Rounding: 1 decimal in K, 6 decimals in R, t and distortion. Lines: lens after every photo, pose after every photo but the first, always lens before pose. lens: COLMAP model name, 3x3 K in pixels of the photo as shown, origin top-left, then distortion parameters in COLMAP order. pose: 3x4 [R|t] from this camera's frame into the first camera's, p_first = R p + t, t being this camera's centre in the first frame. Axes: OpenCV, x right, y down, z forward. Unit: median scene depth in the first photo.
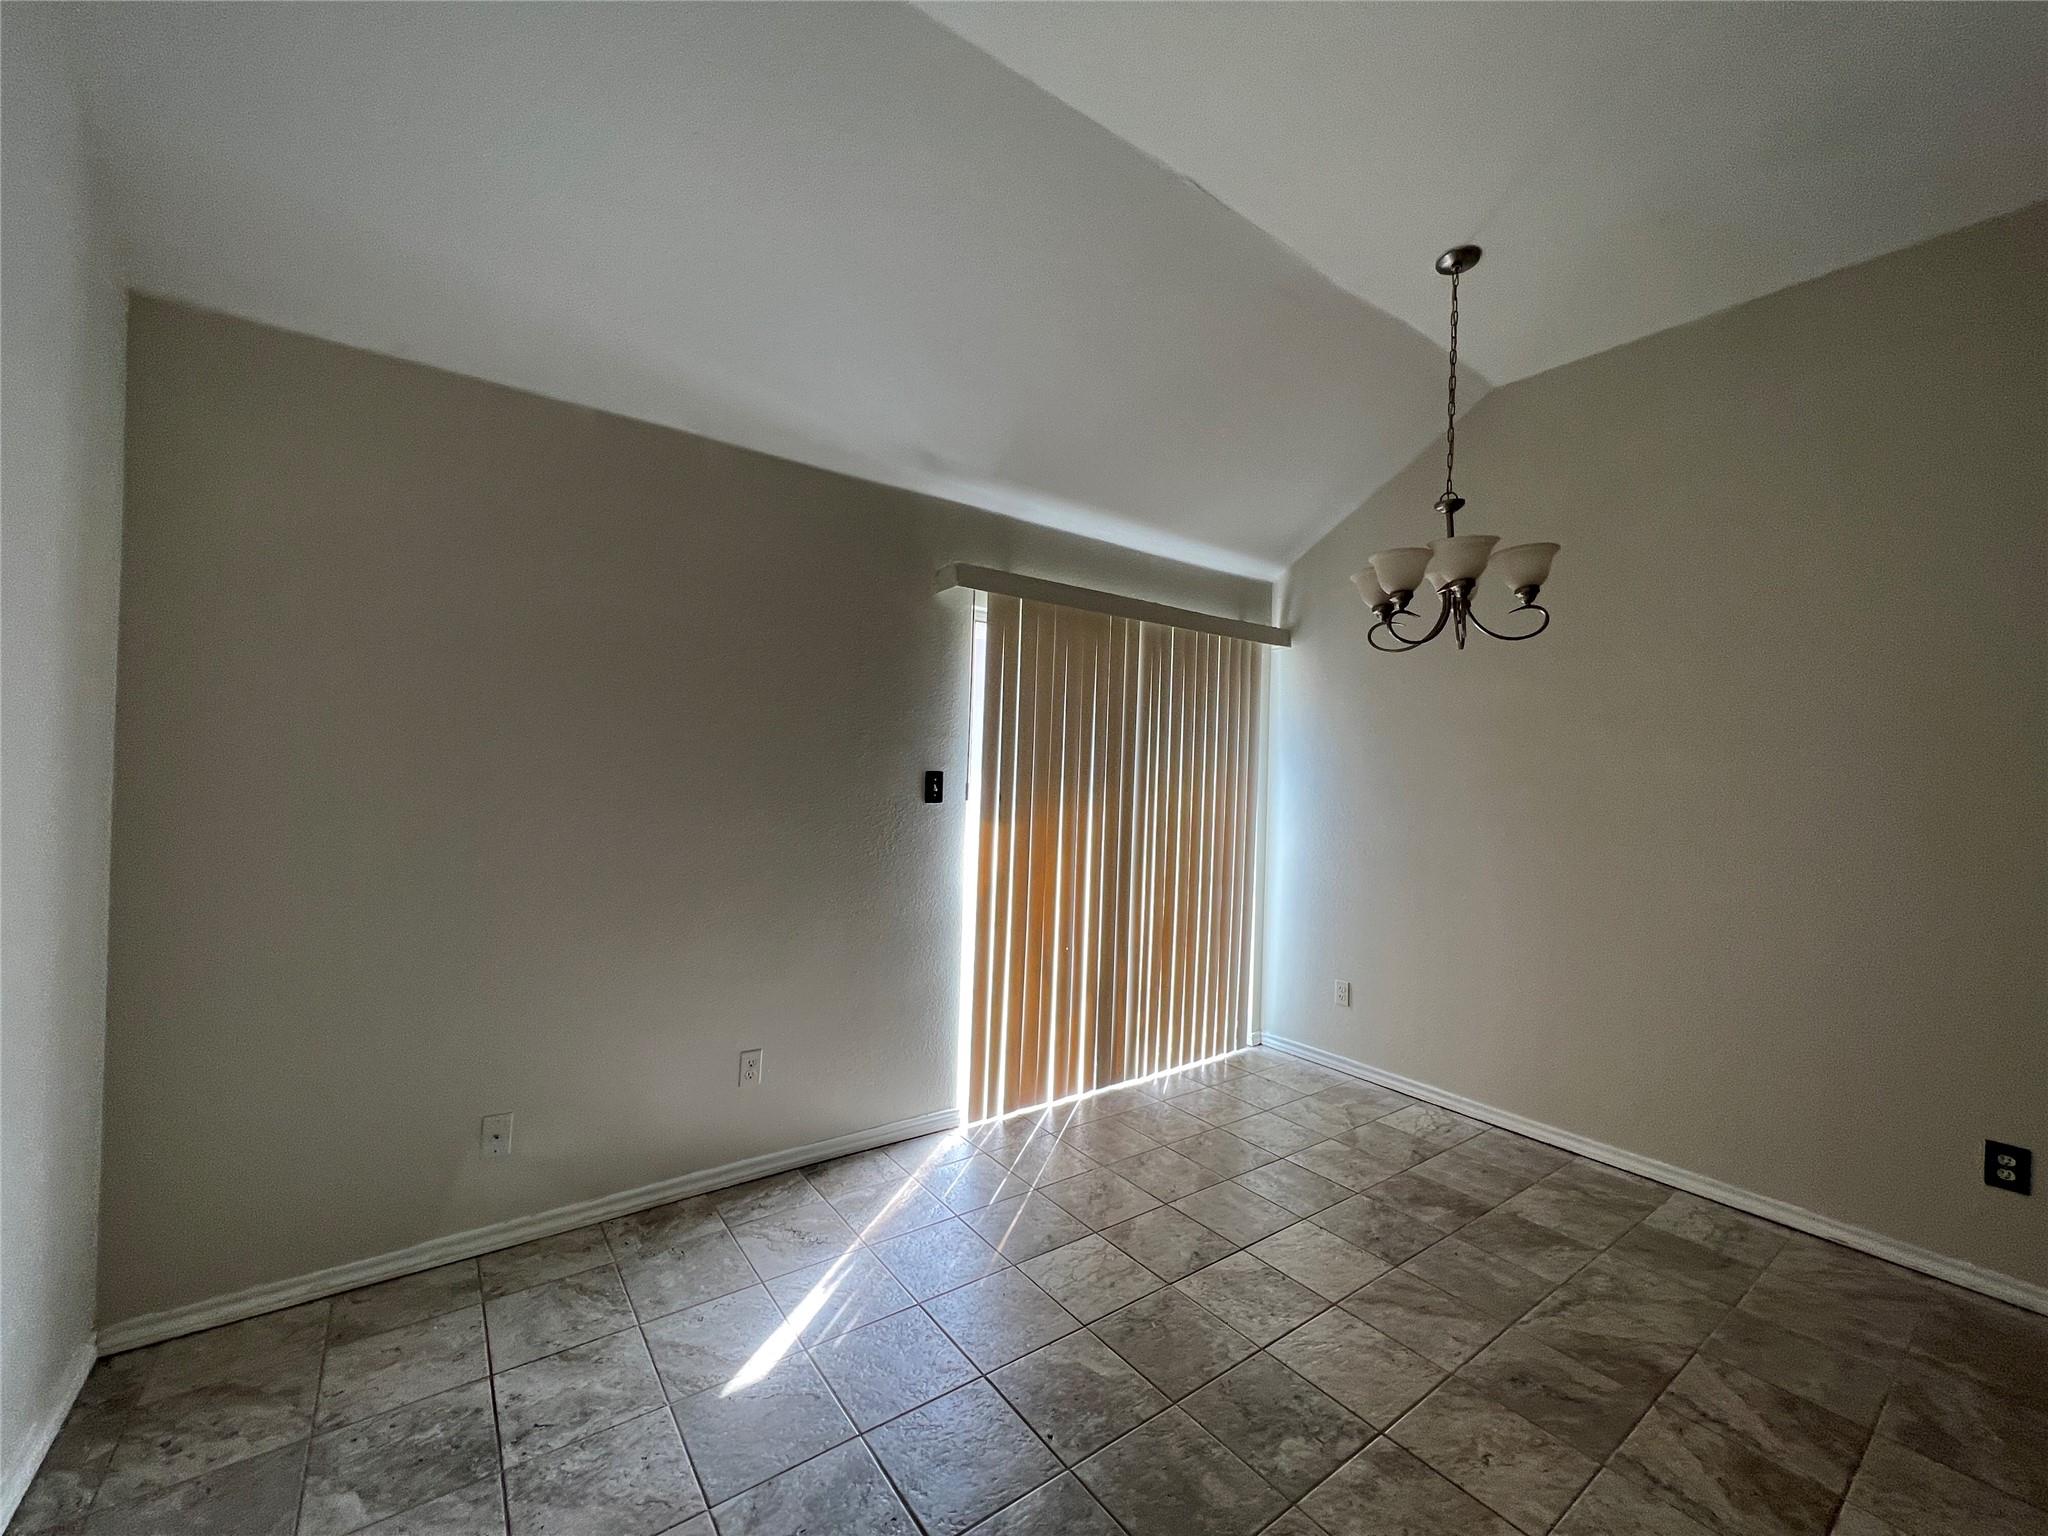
lens RADIAL K [[822.5, 0, 1023.1], [0, 822.5, 768.3], [0, 0, 1]] dist [0.003089, 0.000254]
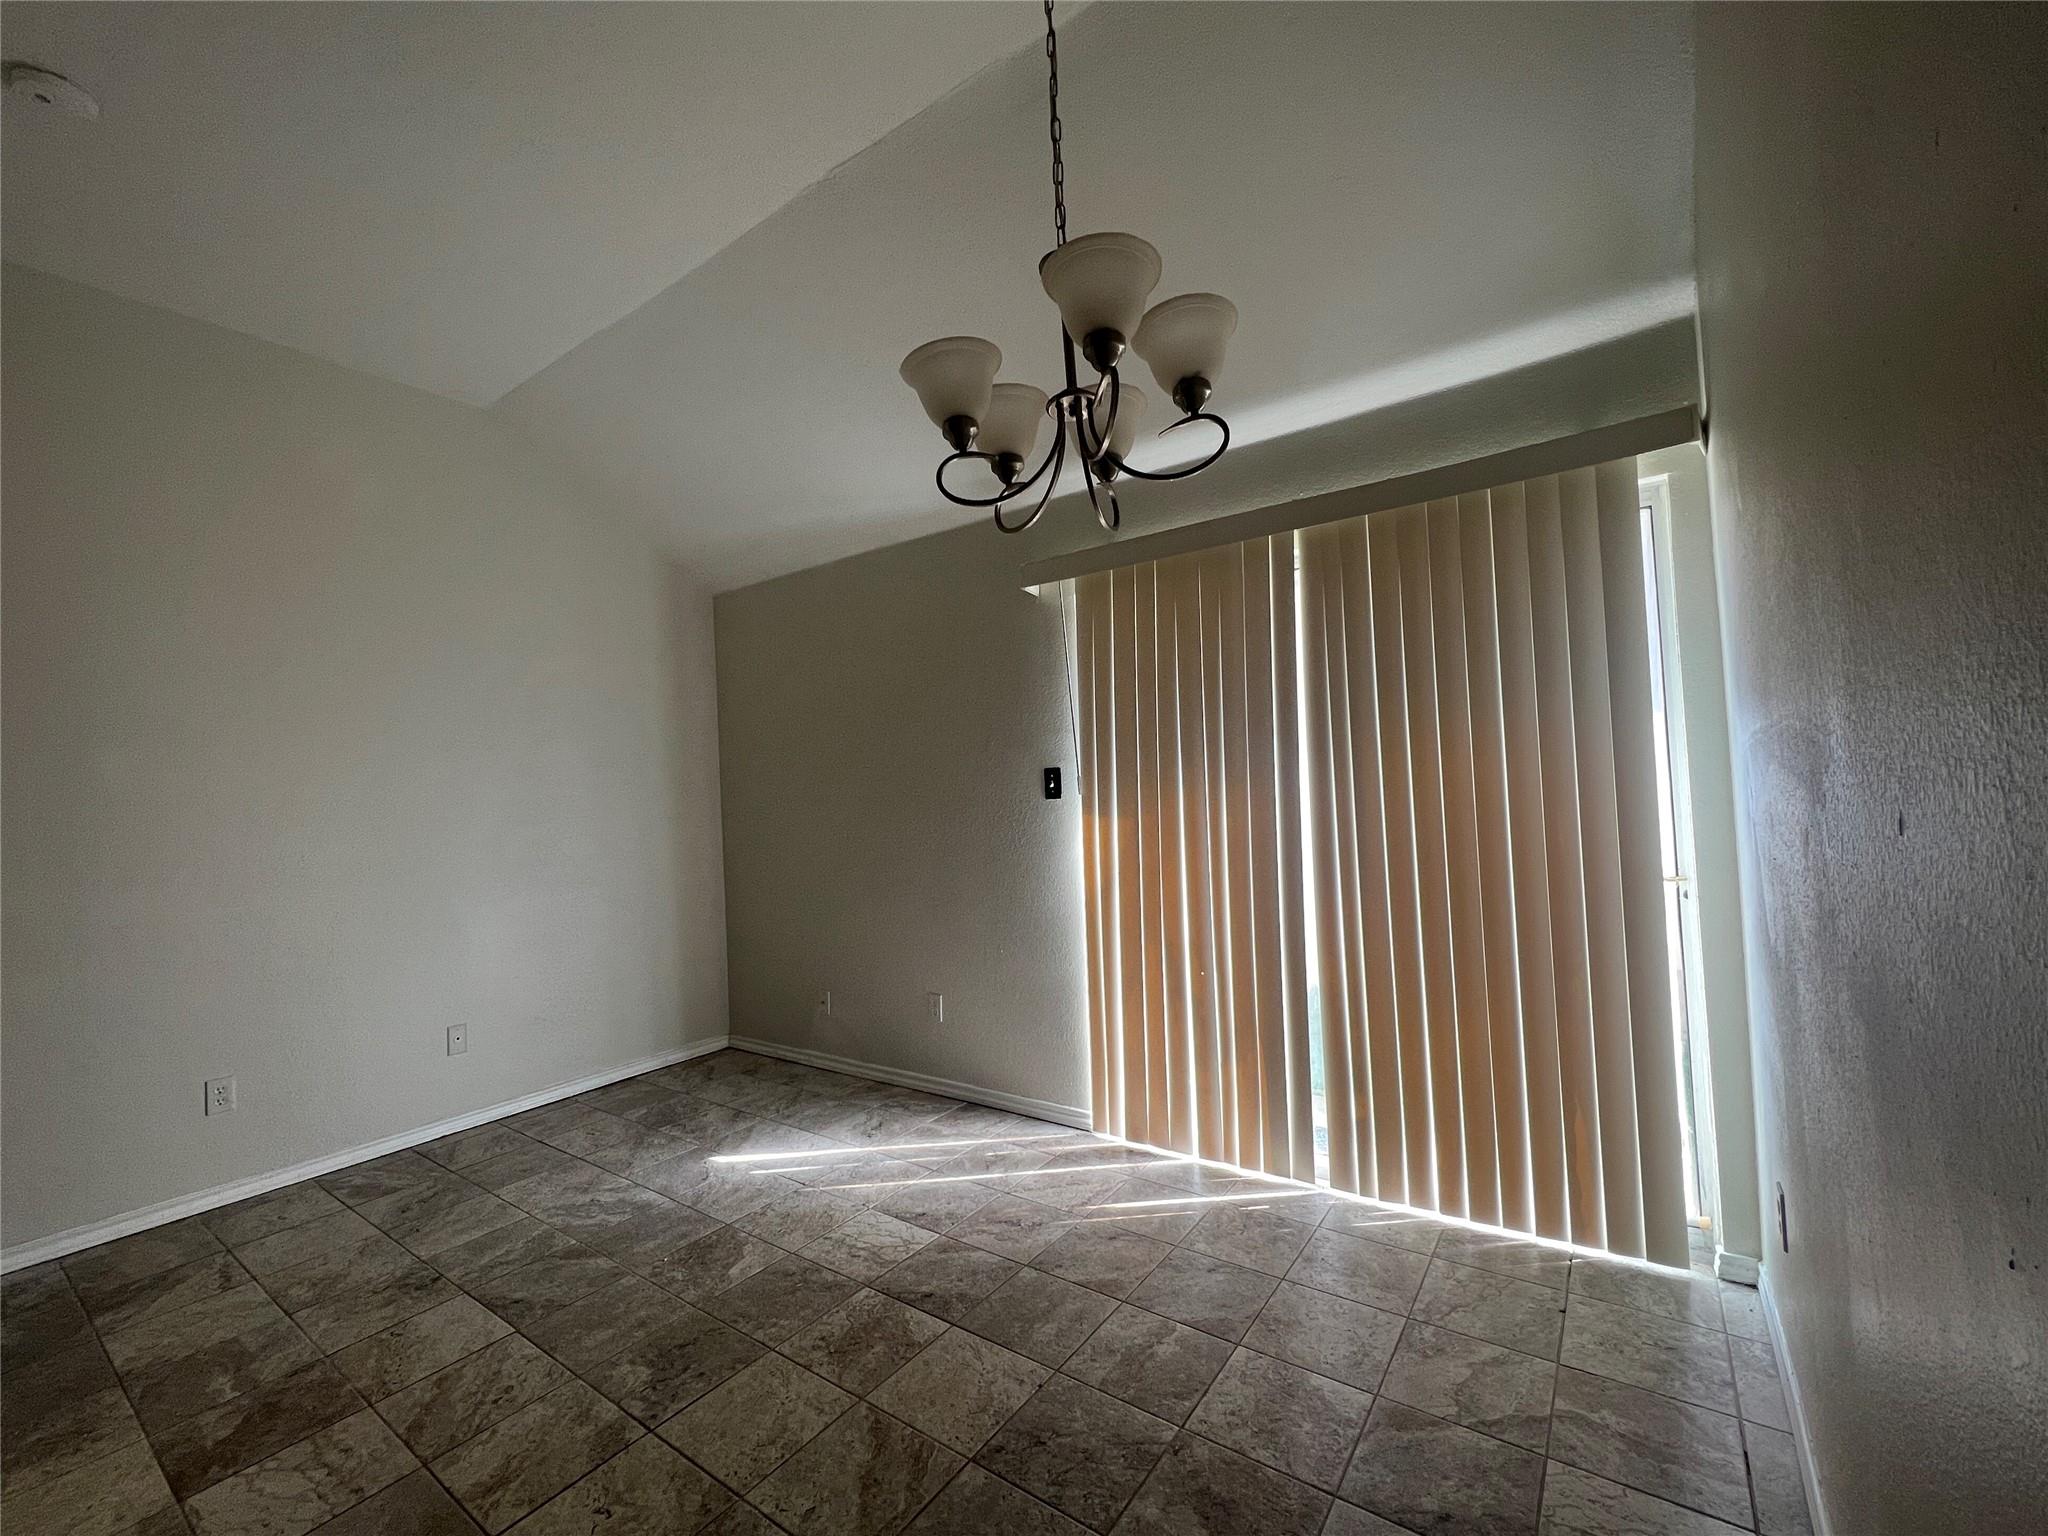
lens RADIAL K [[822.5, 0, 977.8], [0, 822.5, 769.7], [0, 0, 1]] dist [0.003089, 0.000254]
pose [[0.299375, -0.065869, -0.951859, 1.029833], [0.060759, 0.996906, -0.049877, 0.062979], [0.952199, -0.042902, 0.302451, 0.742943]]
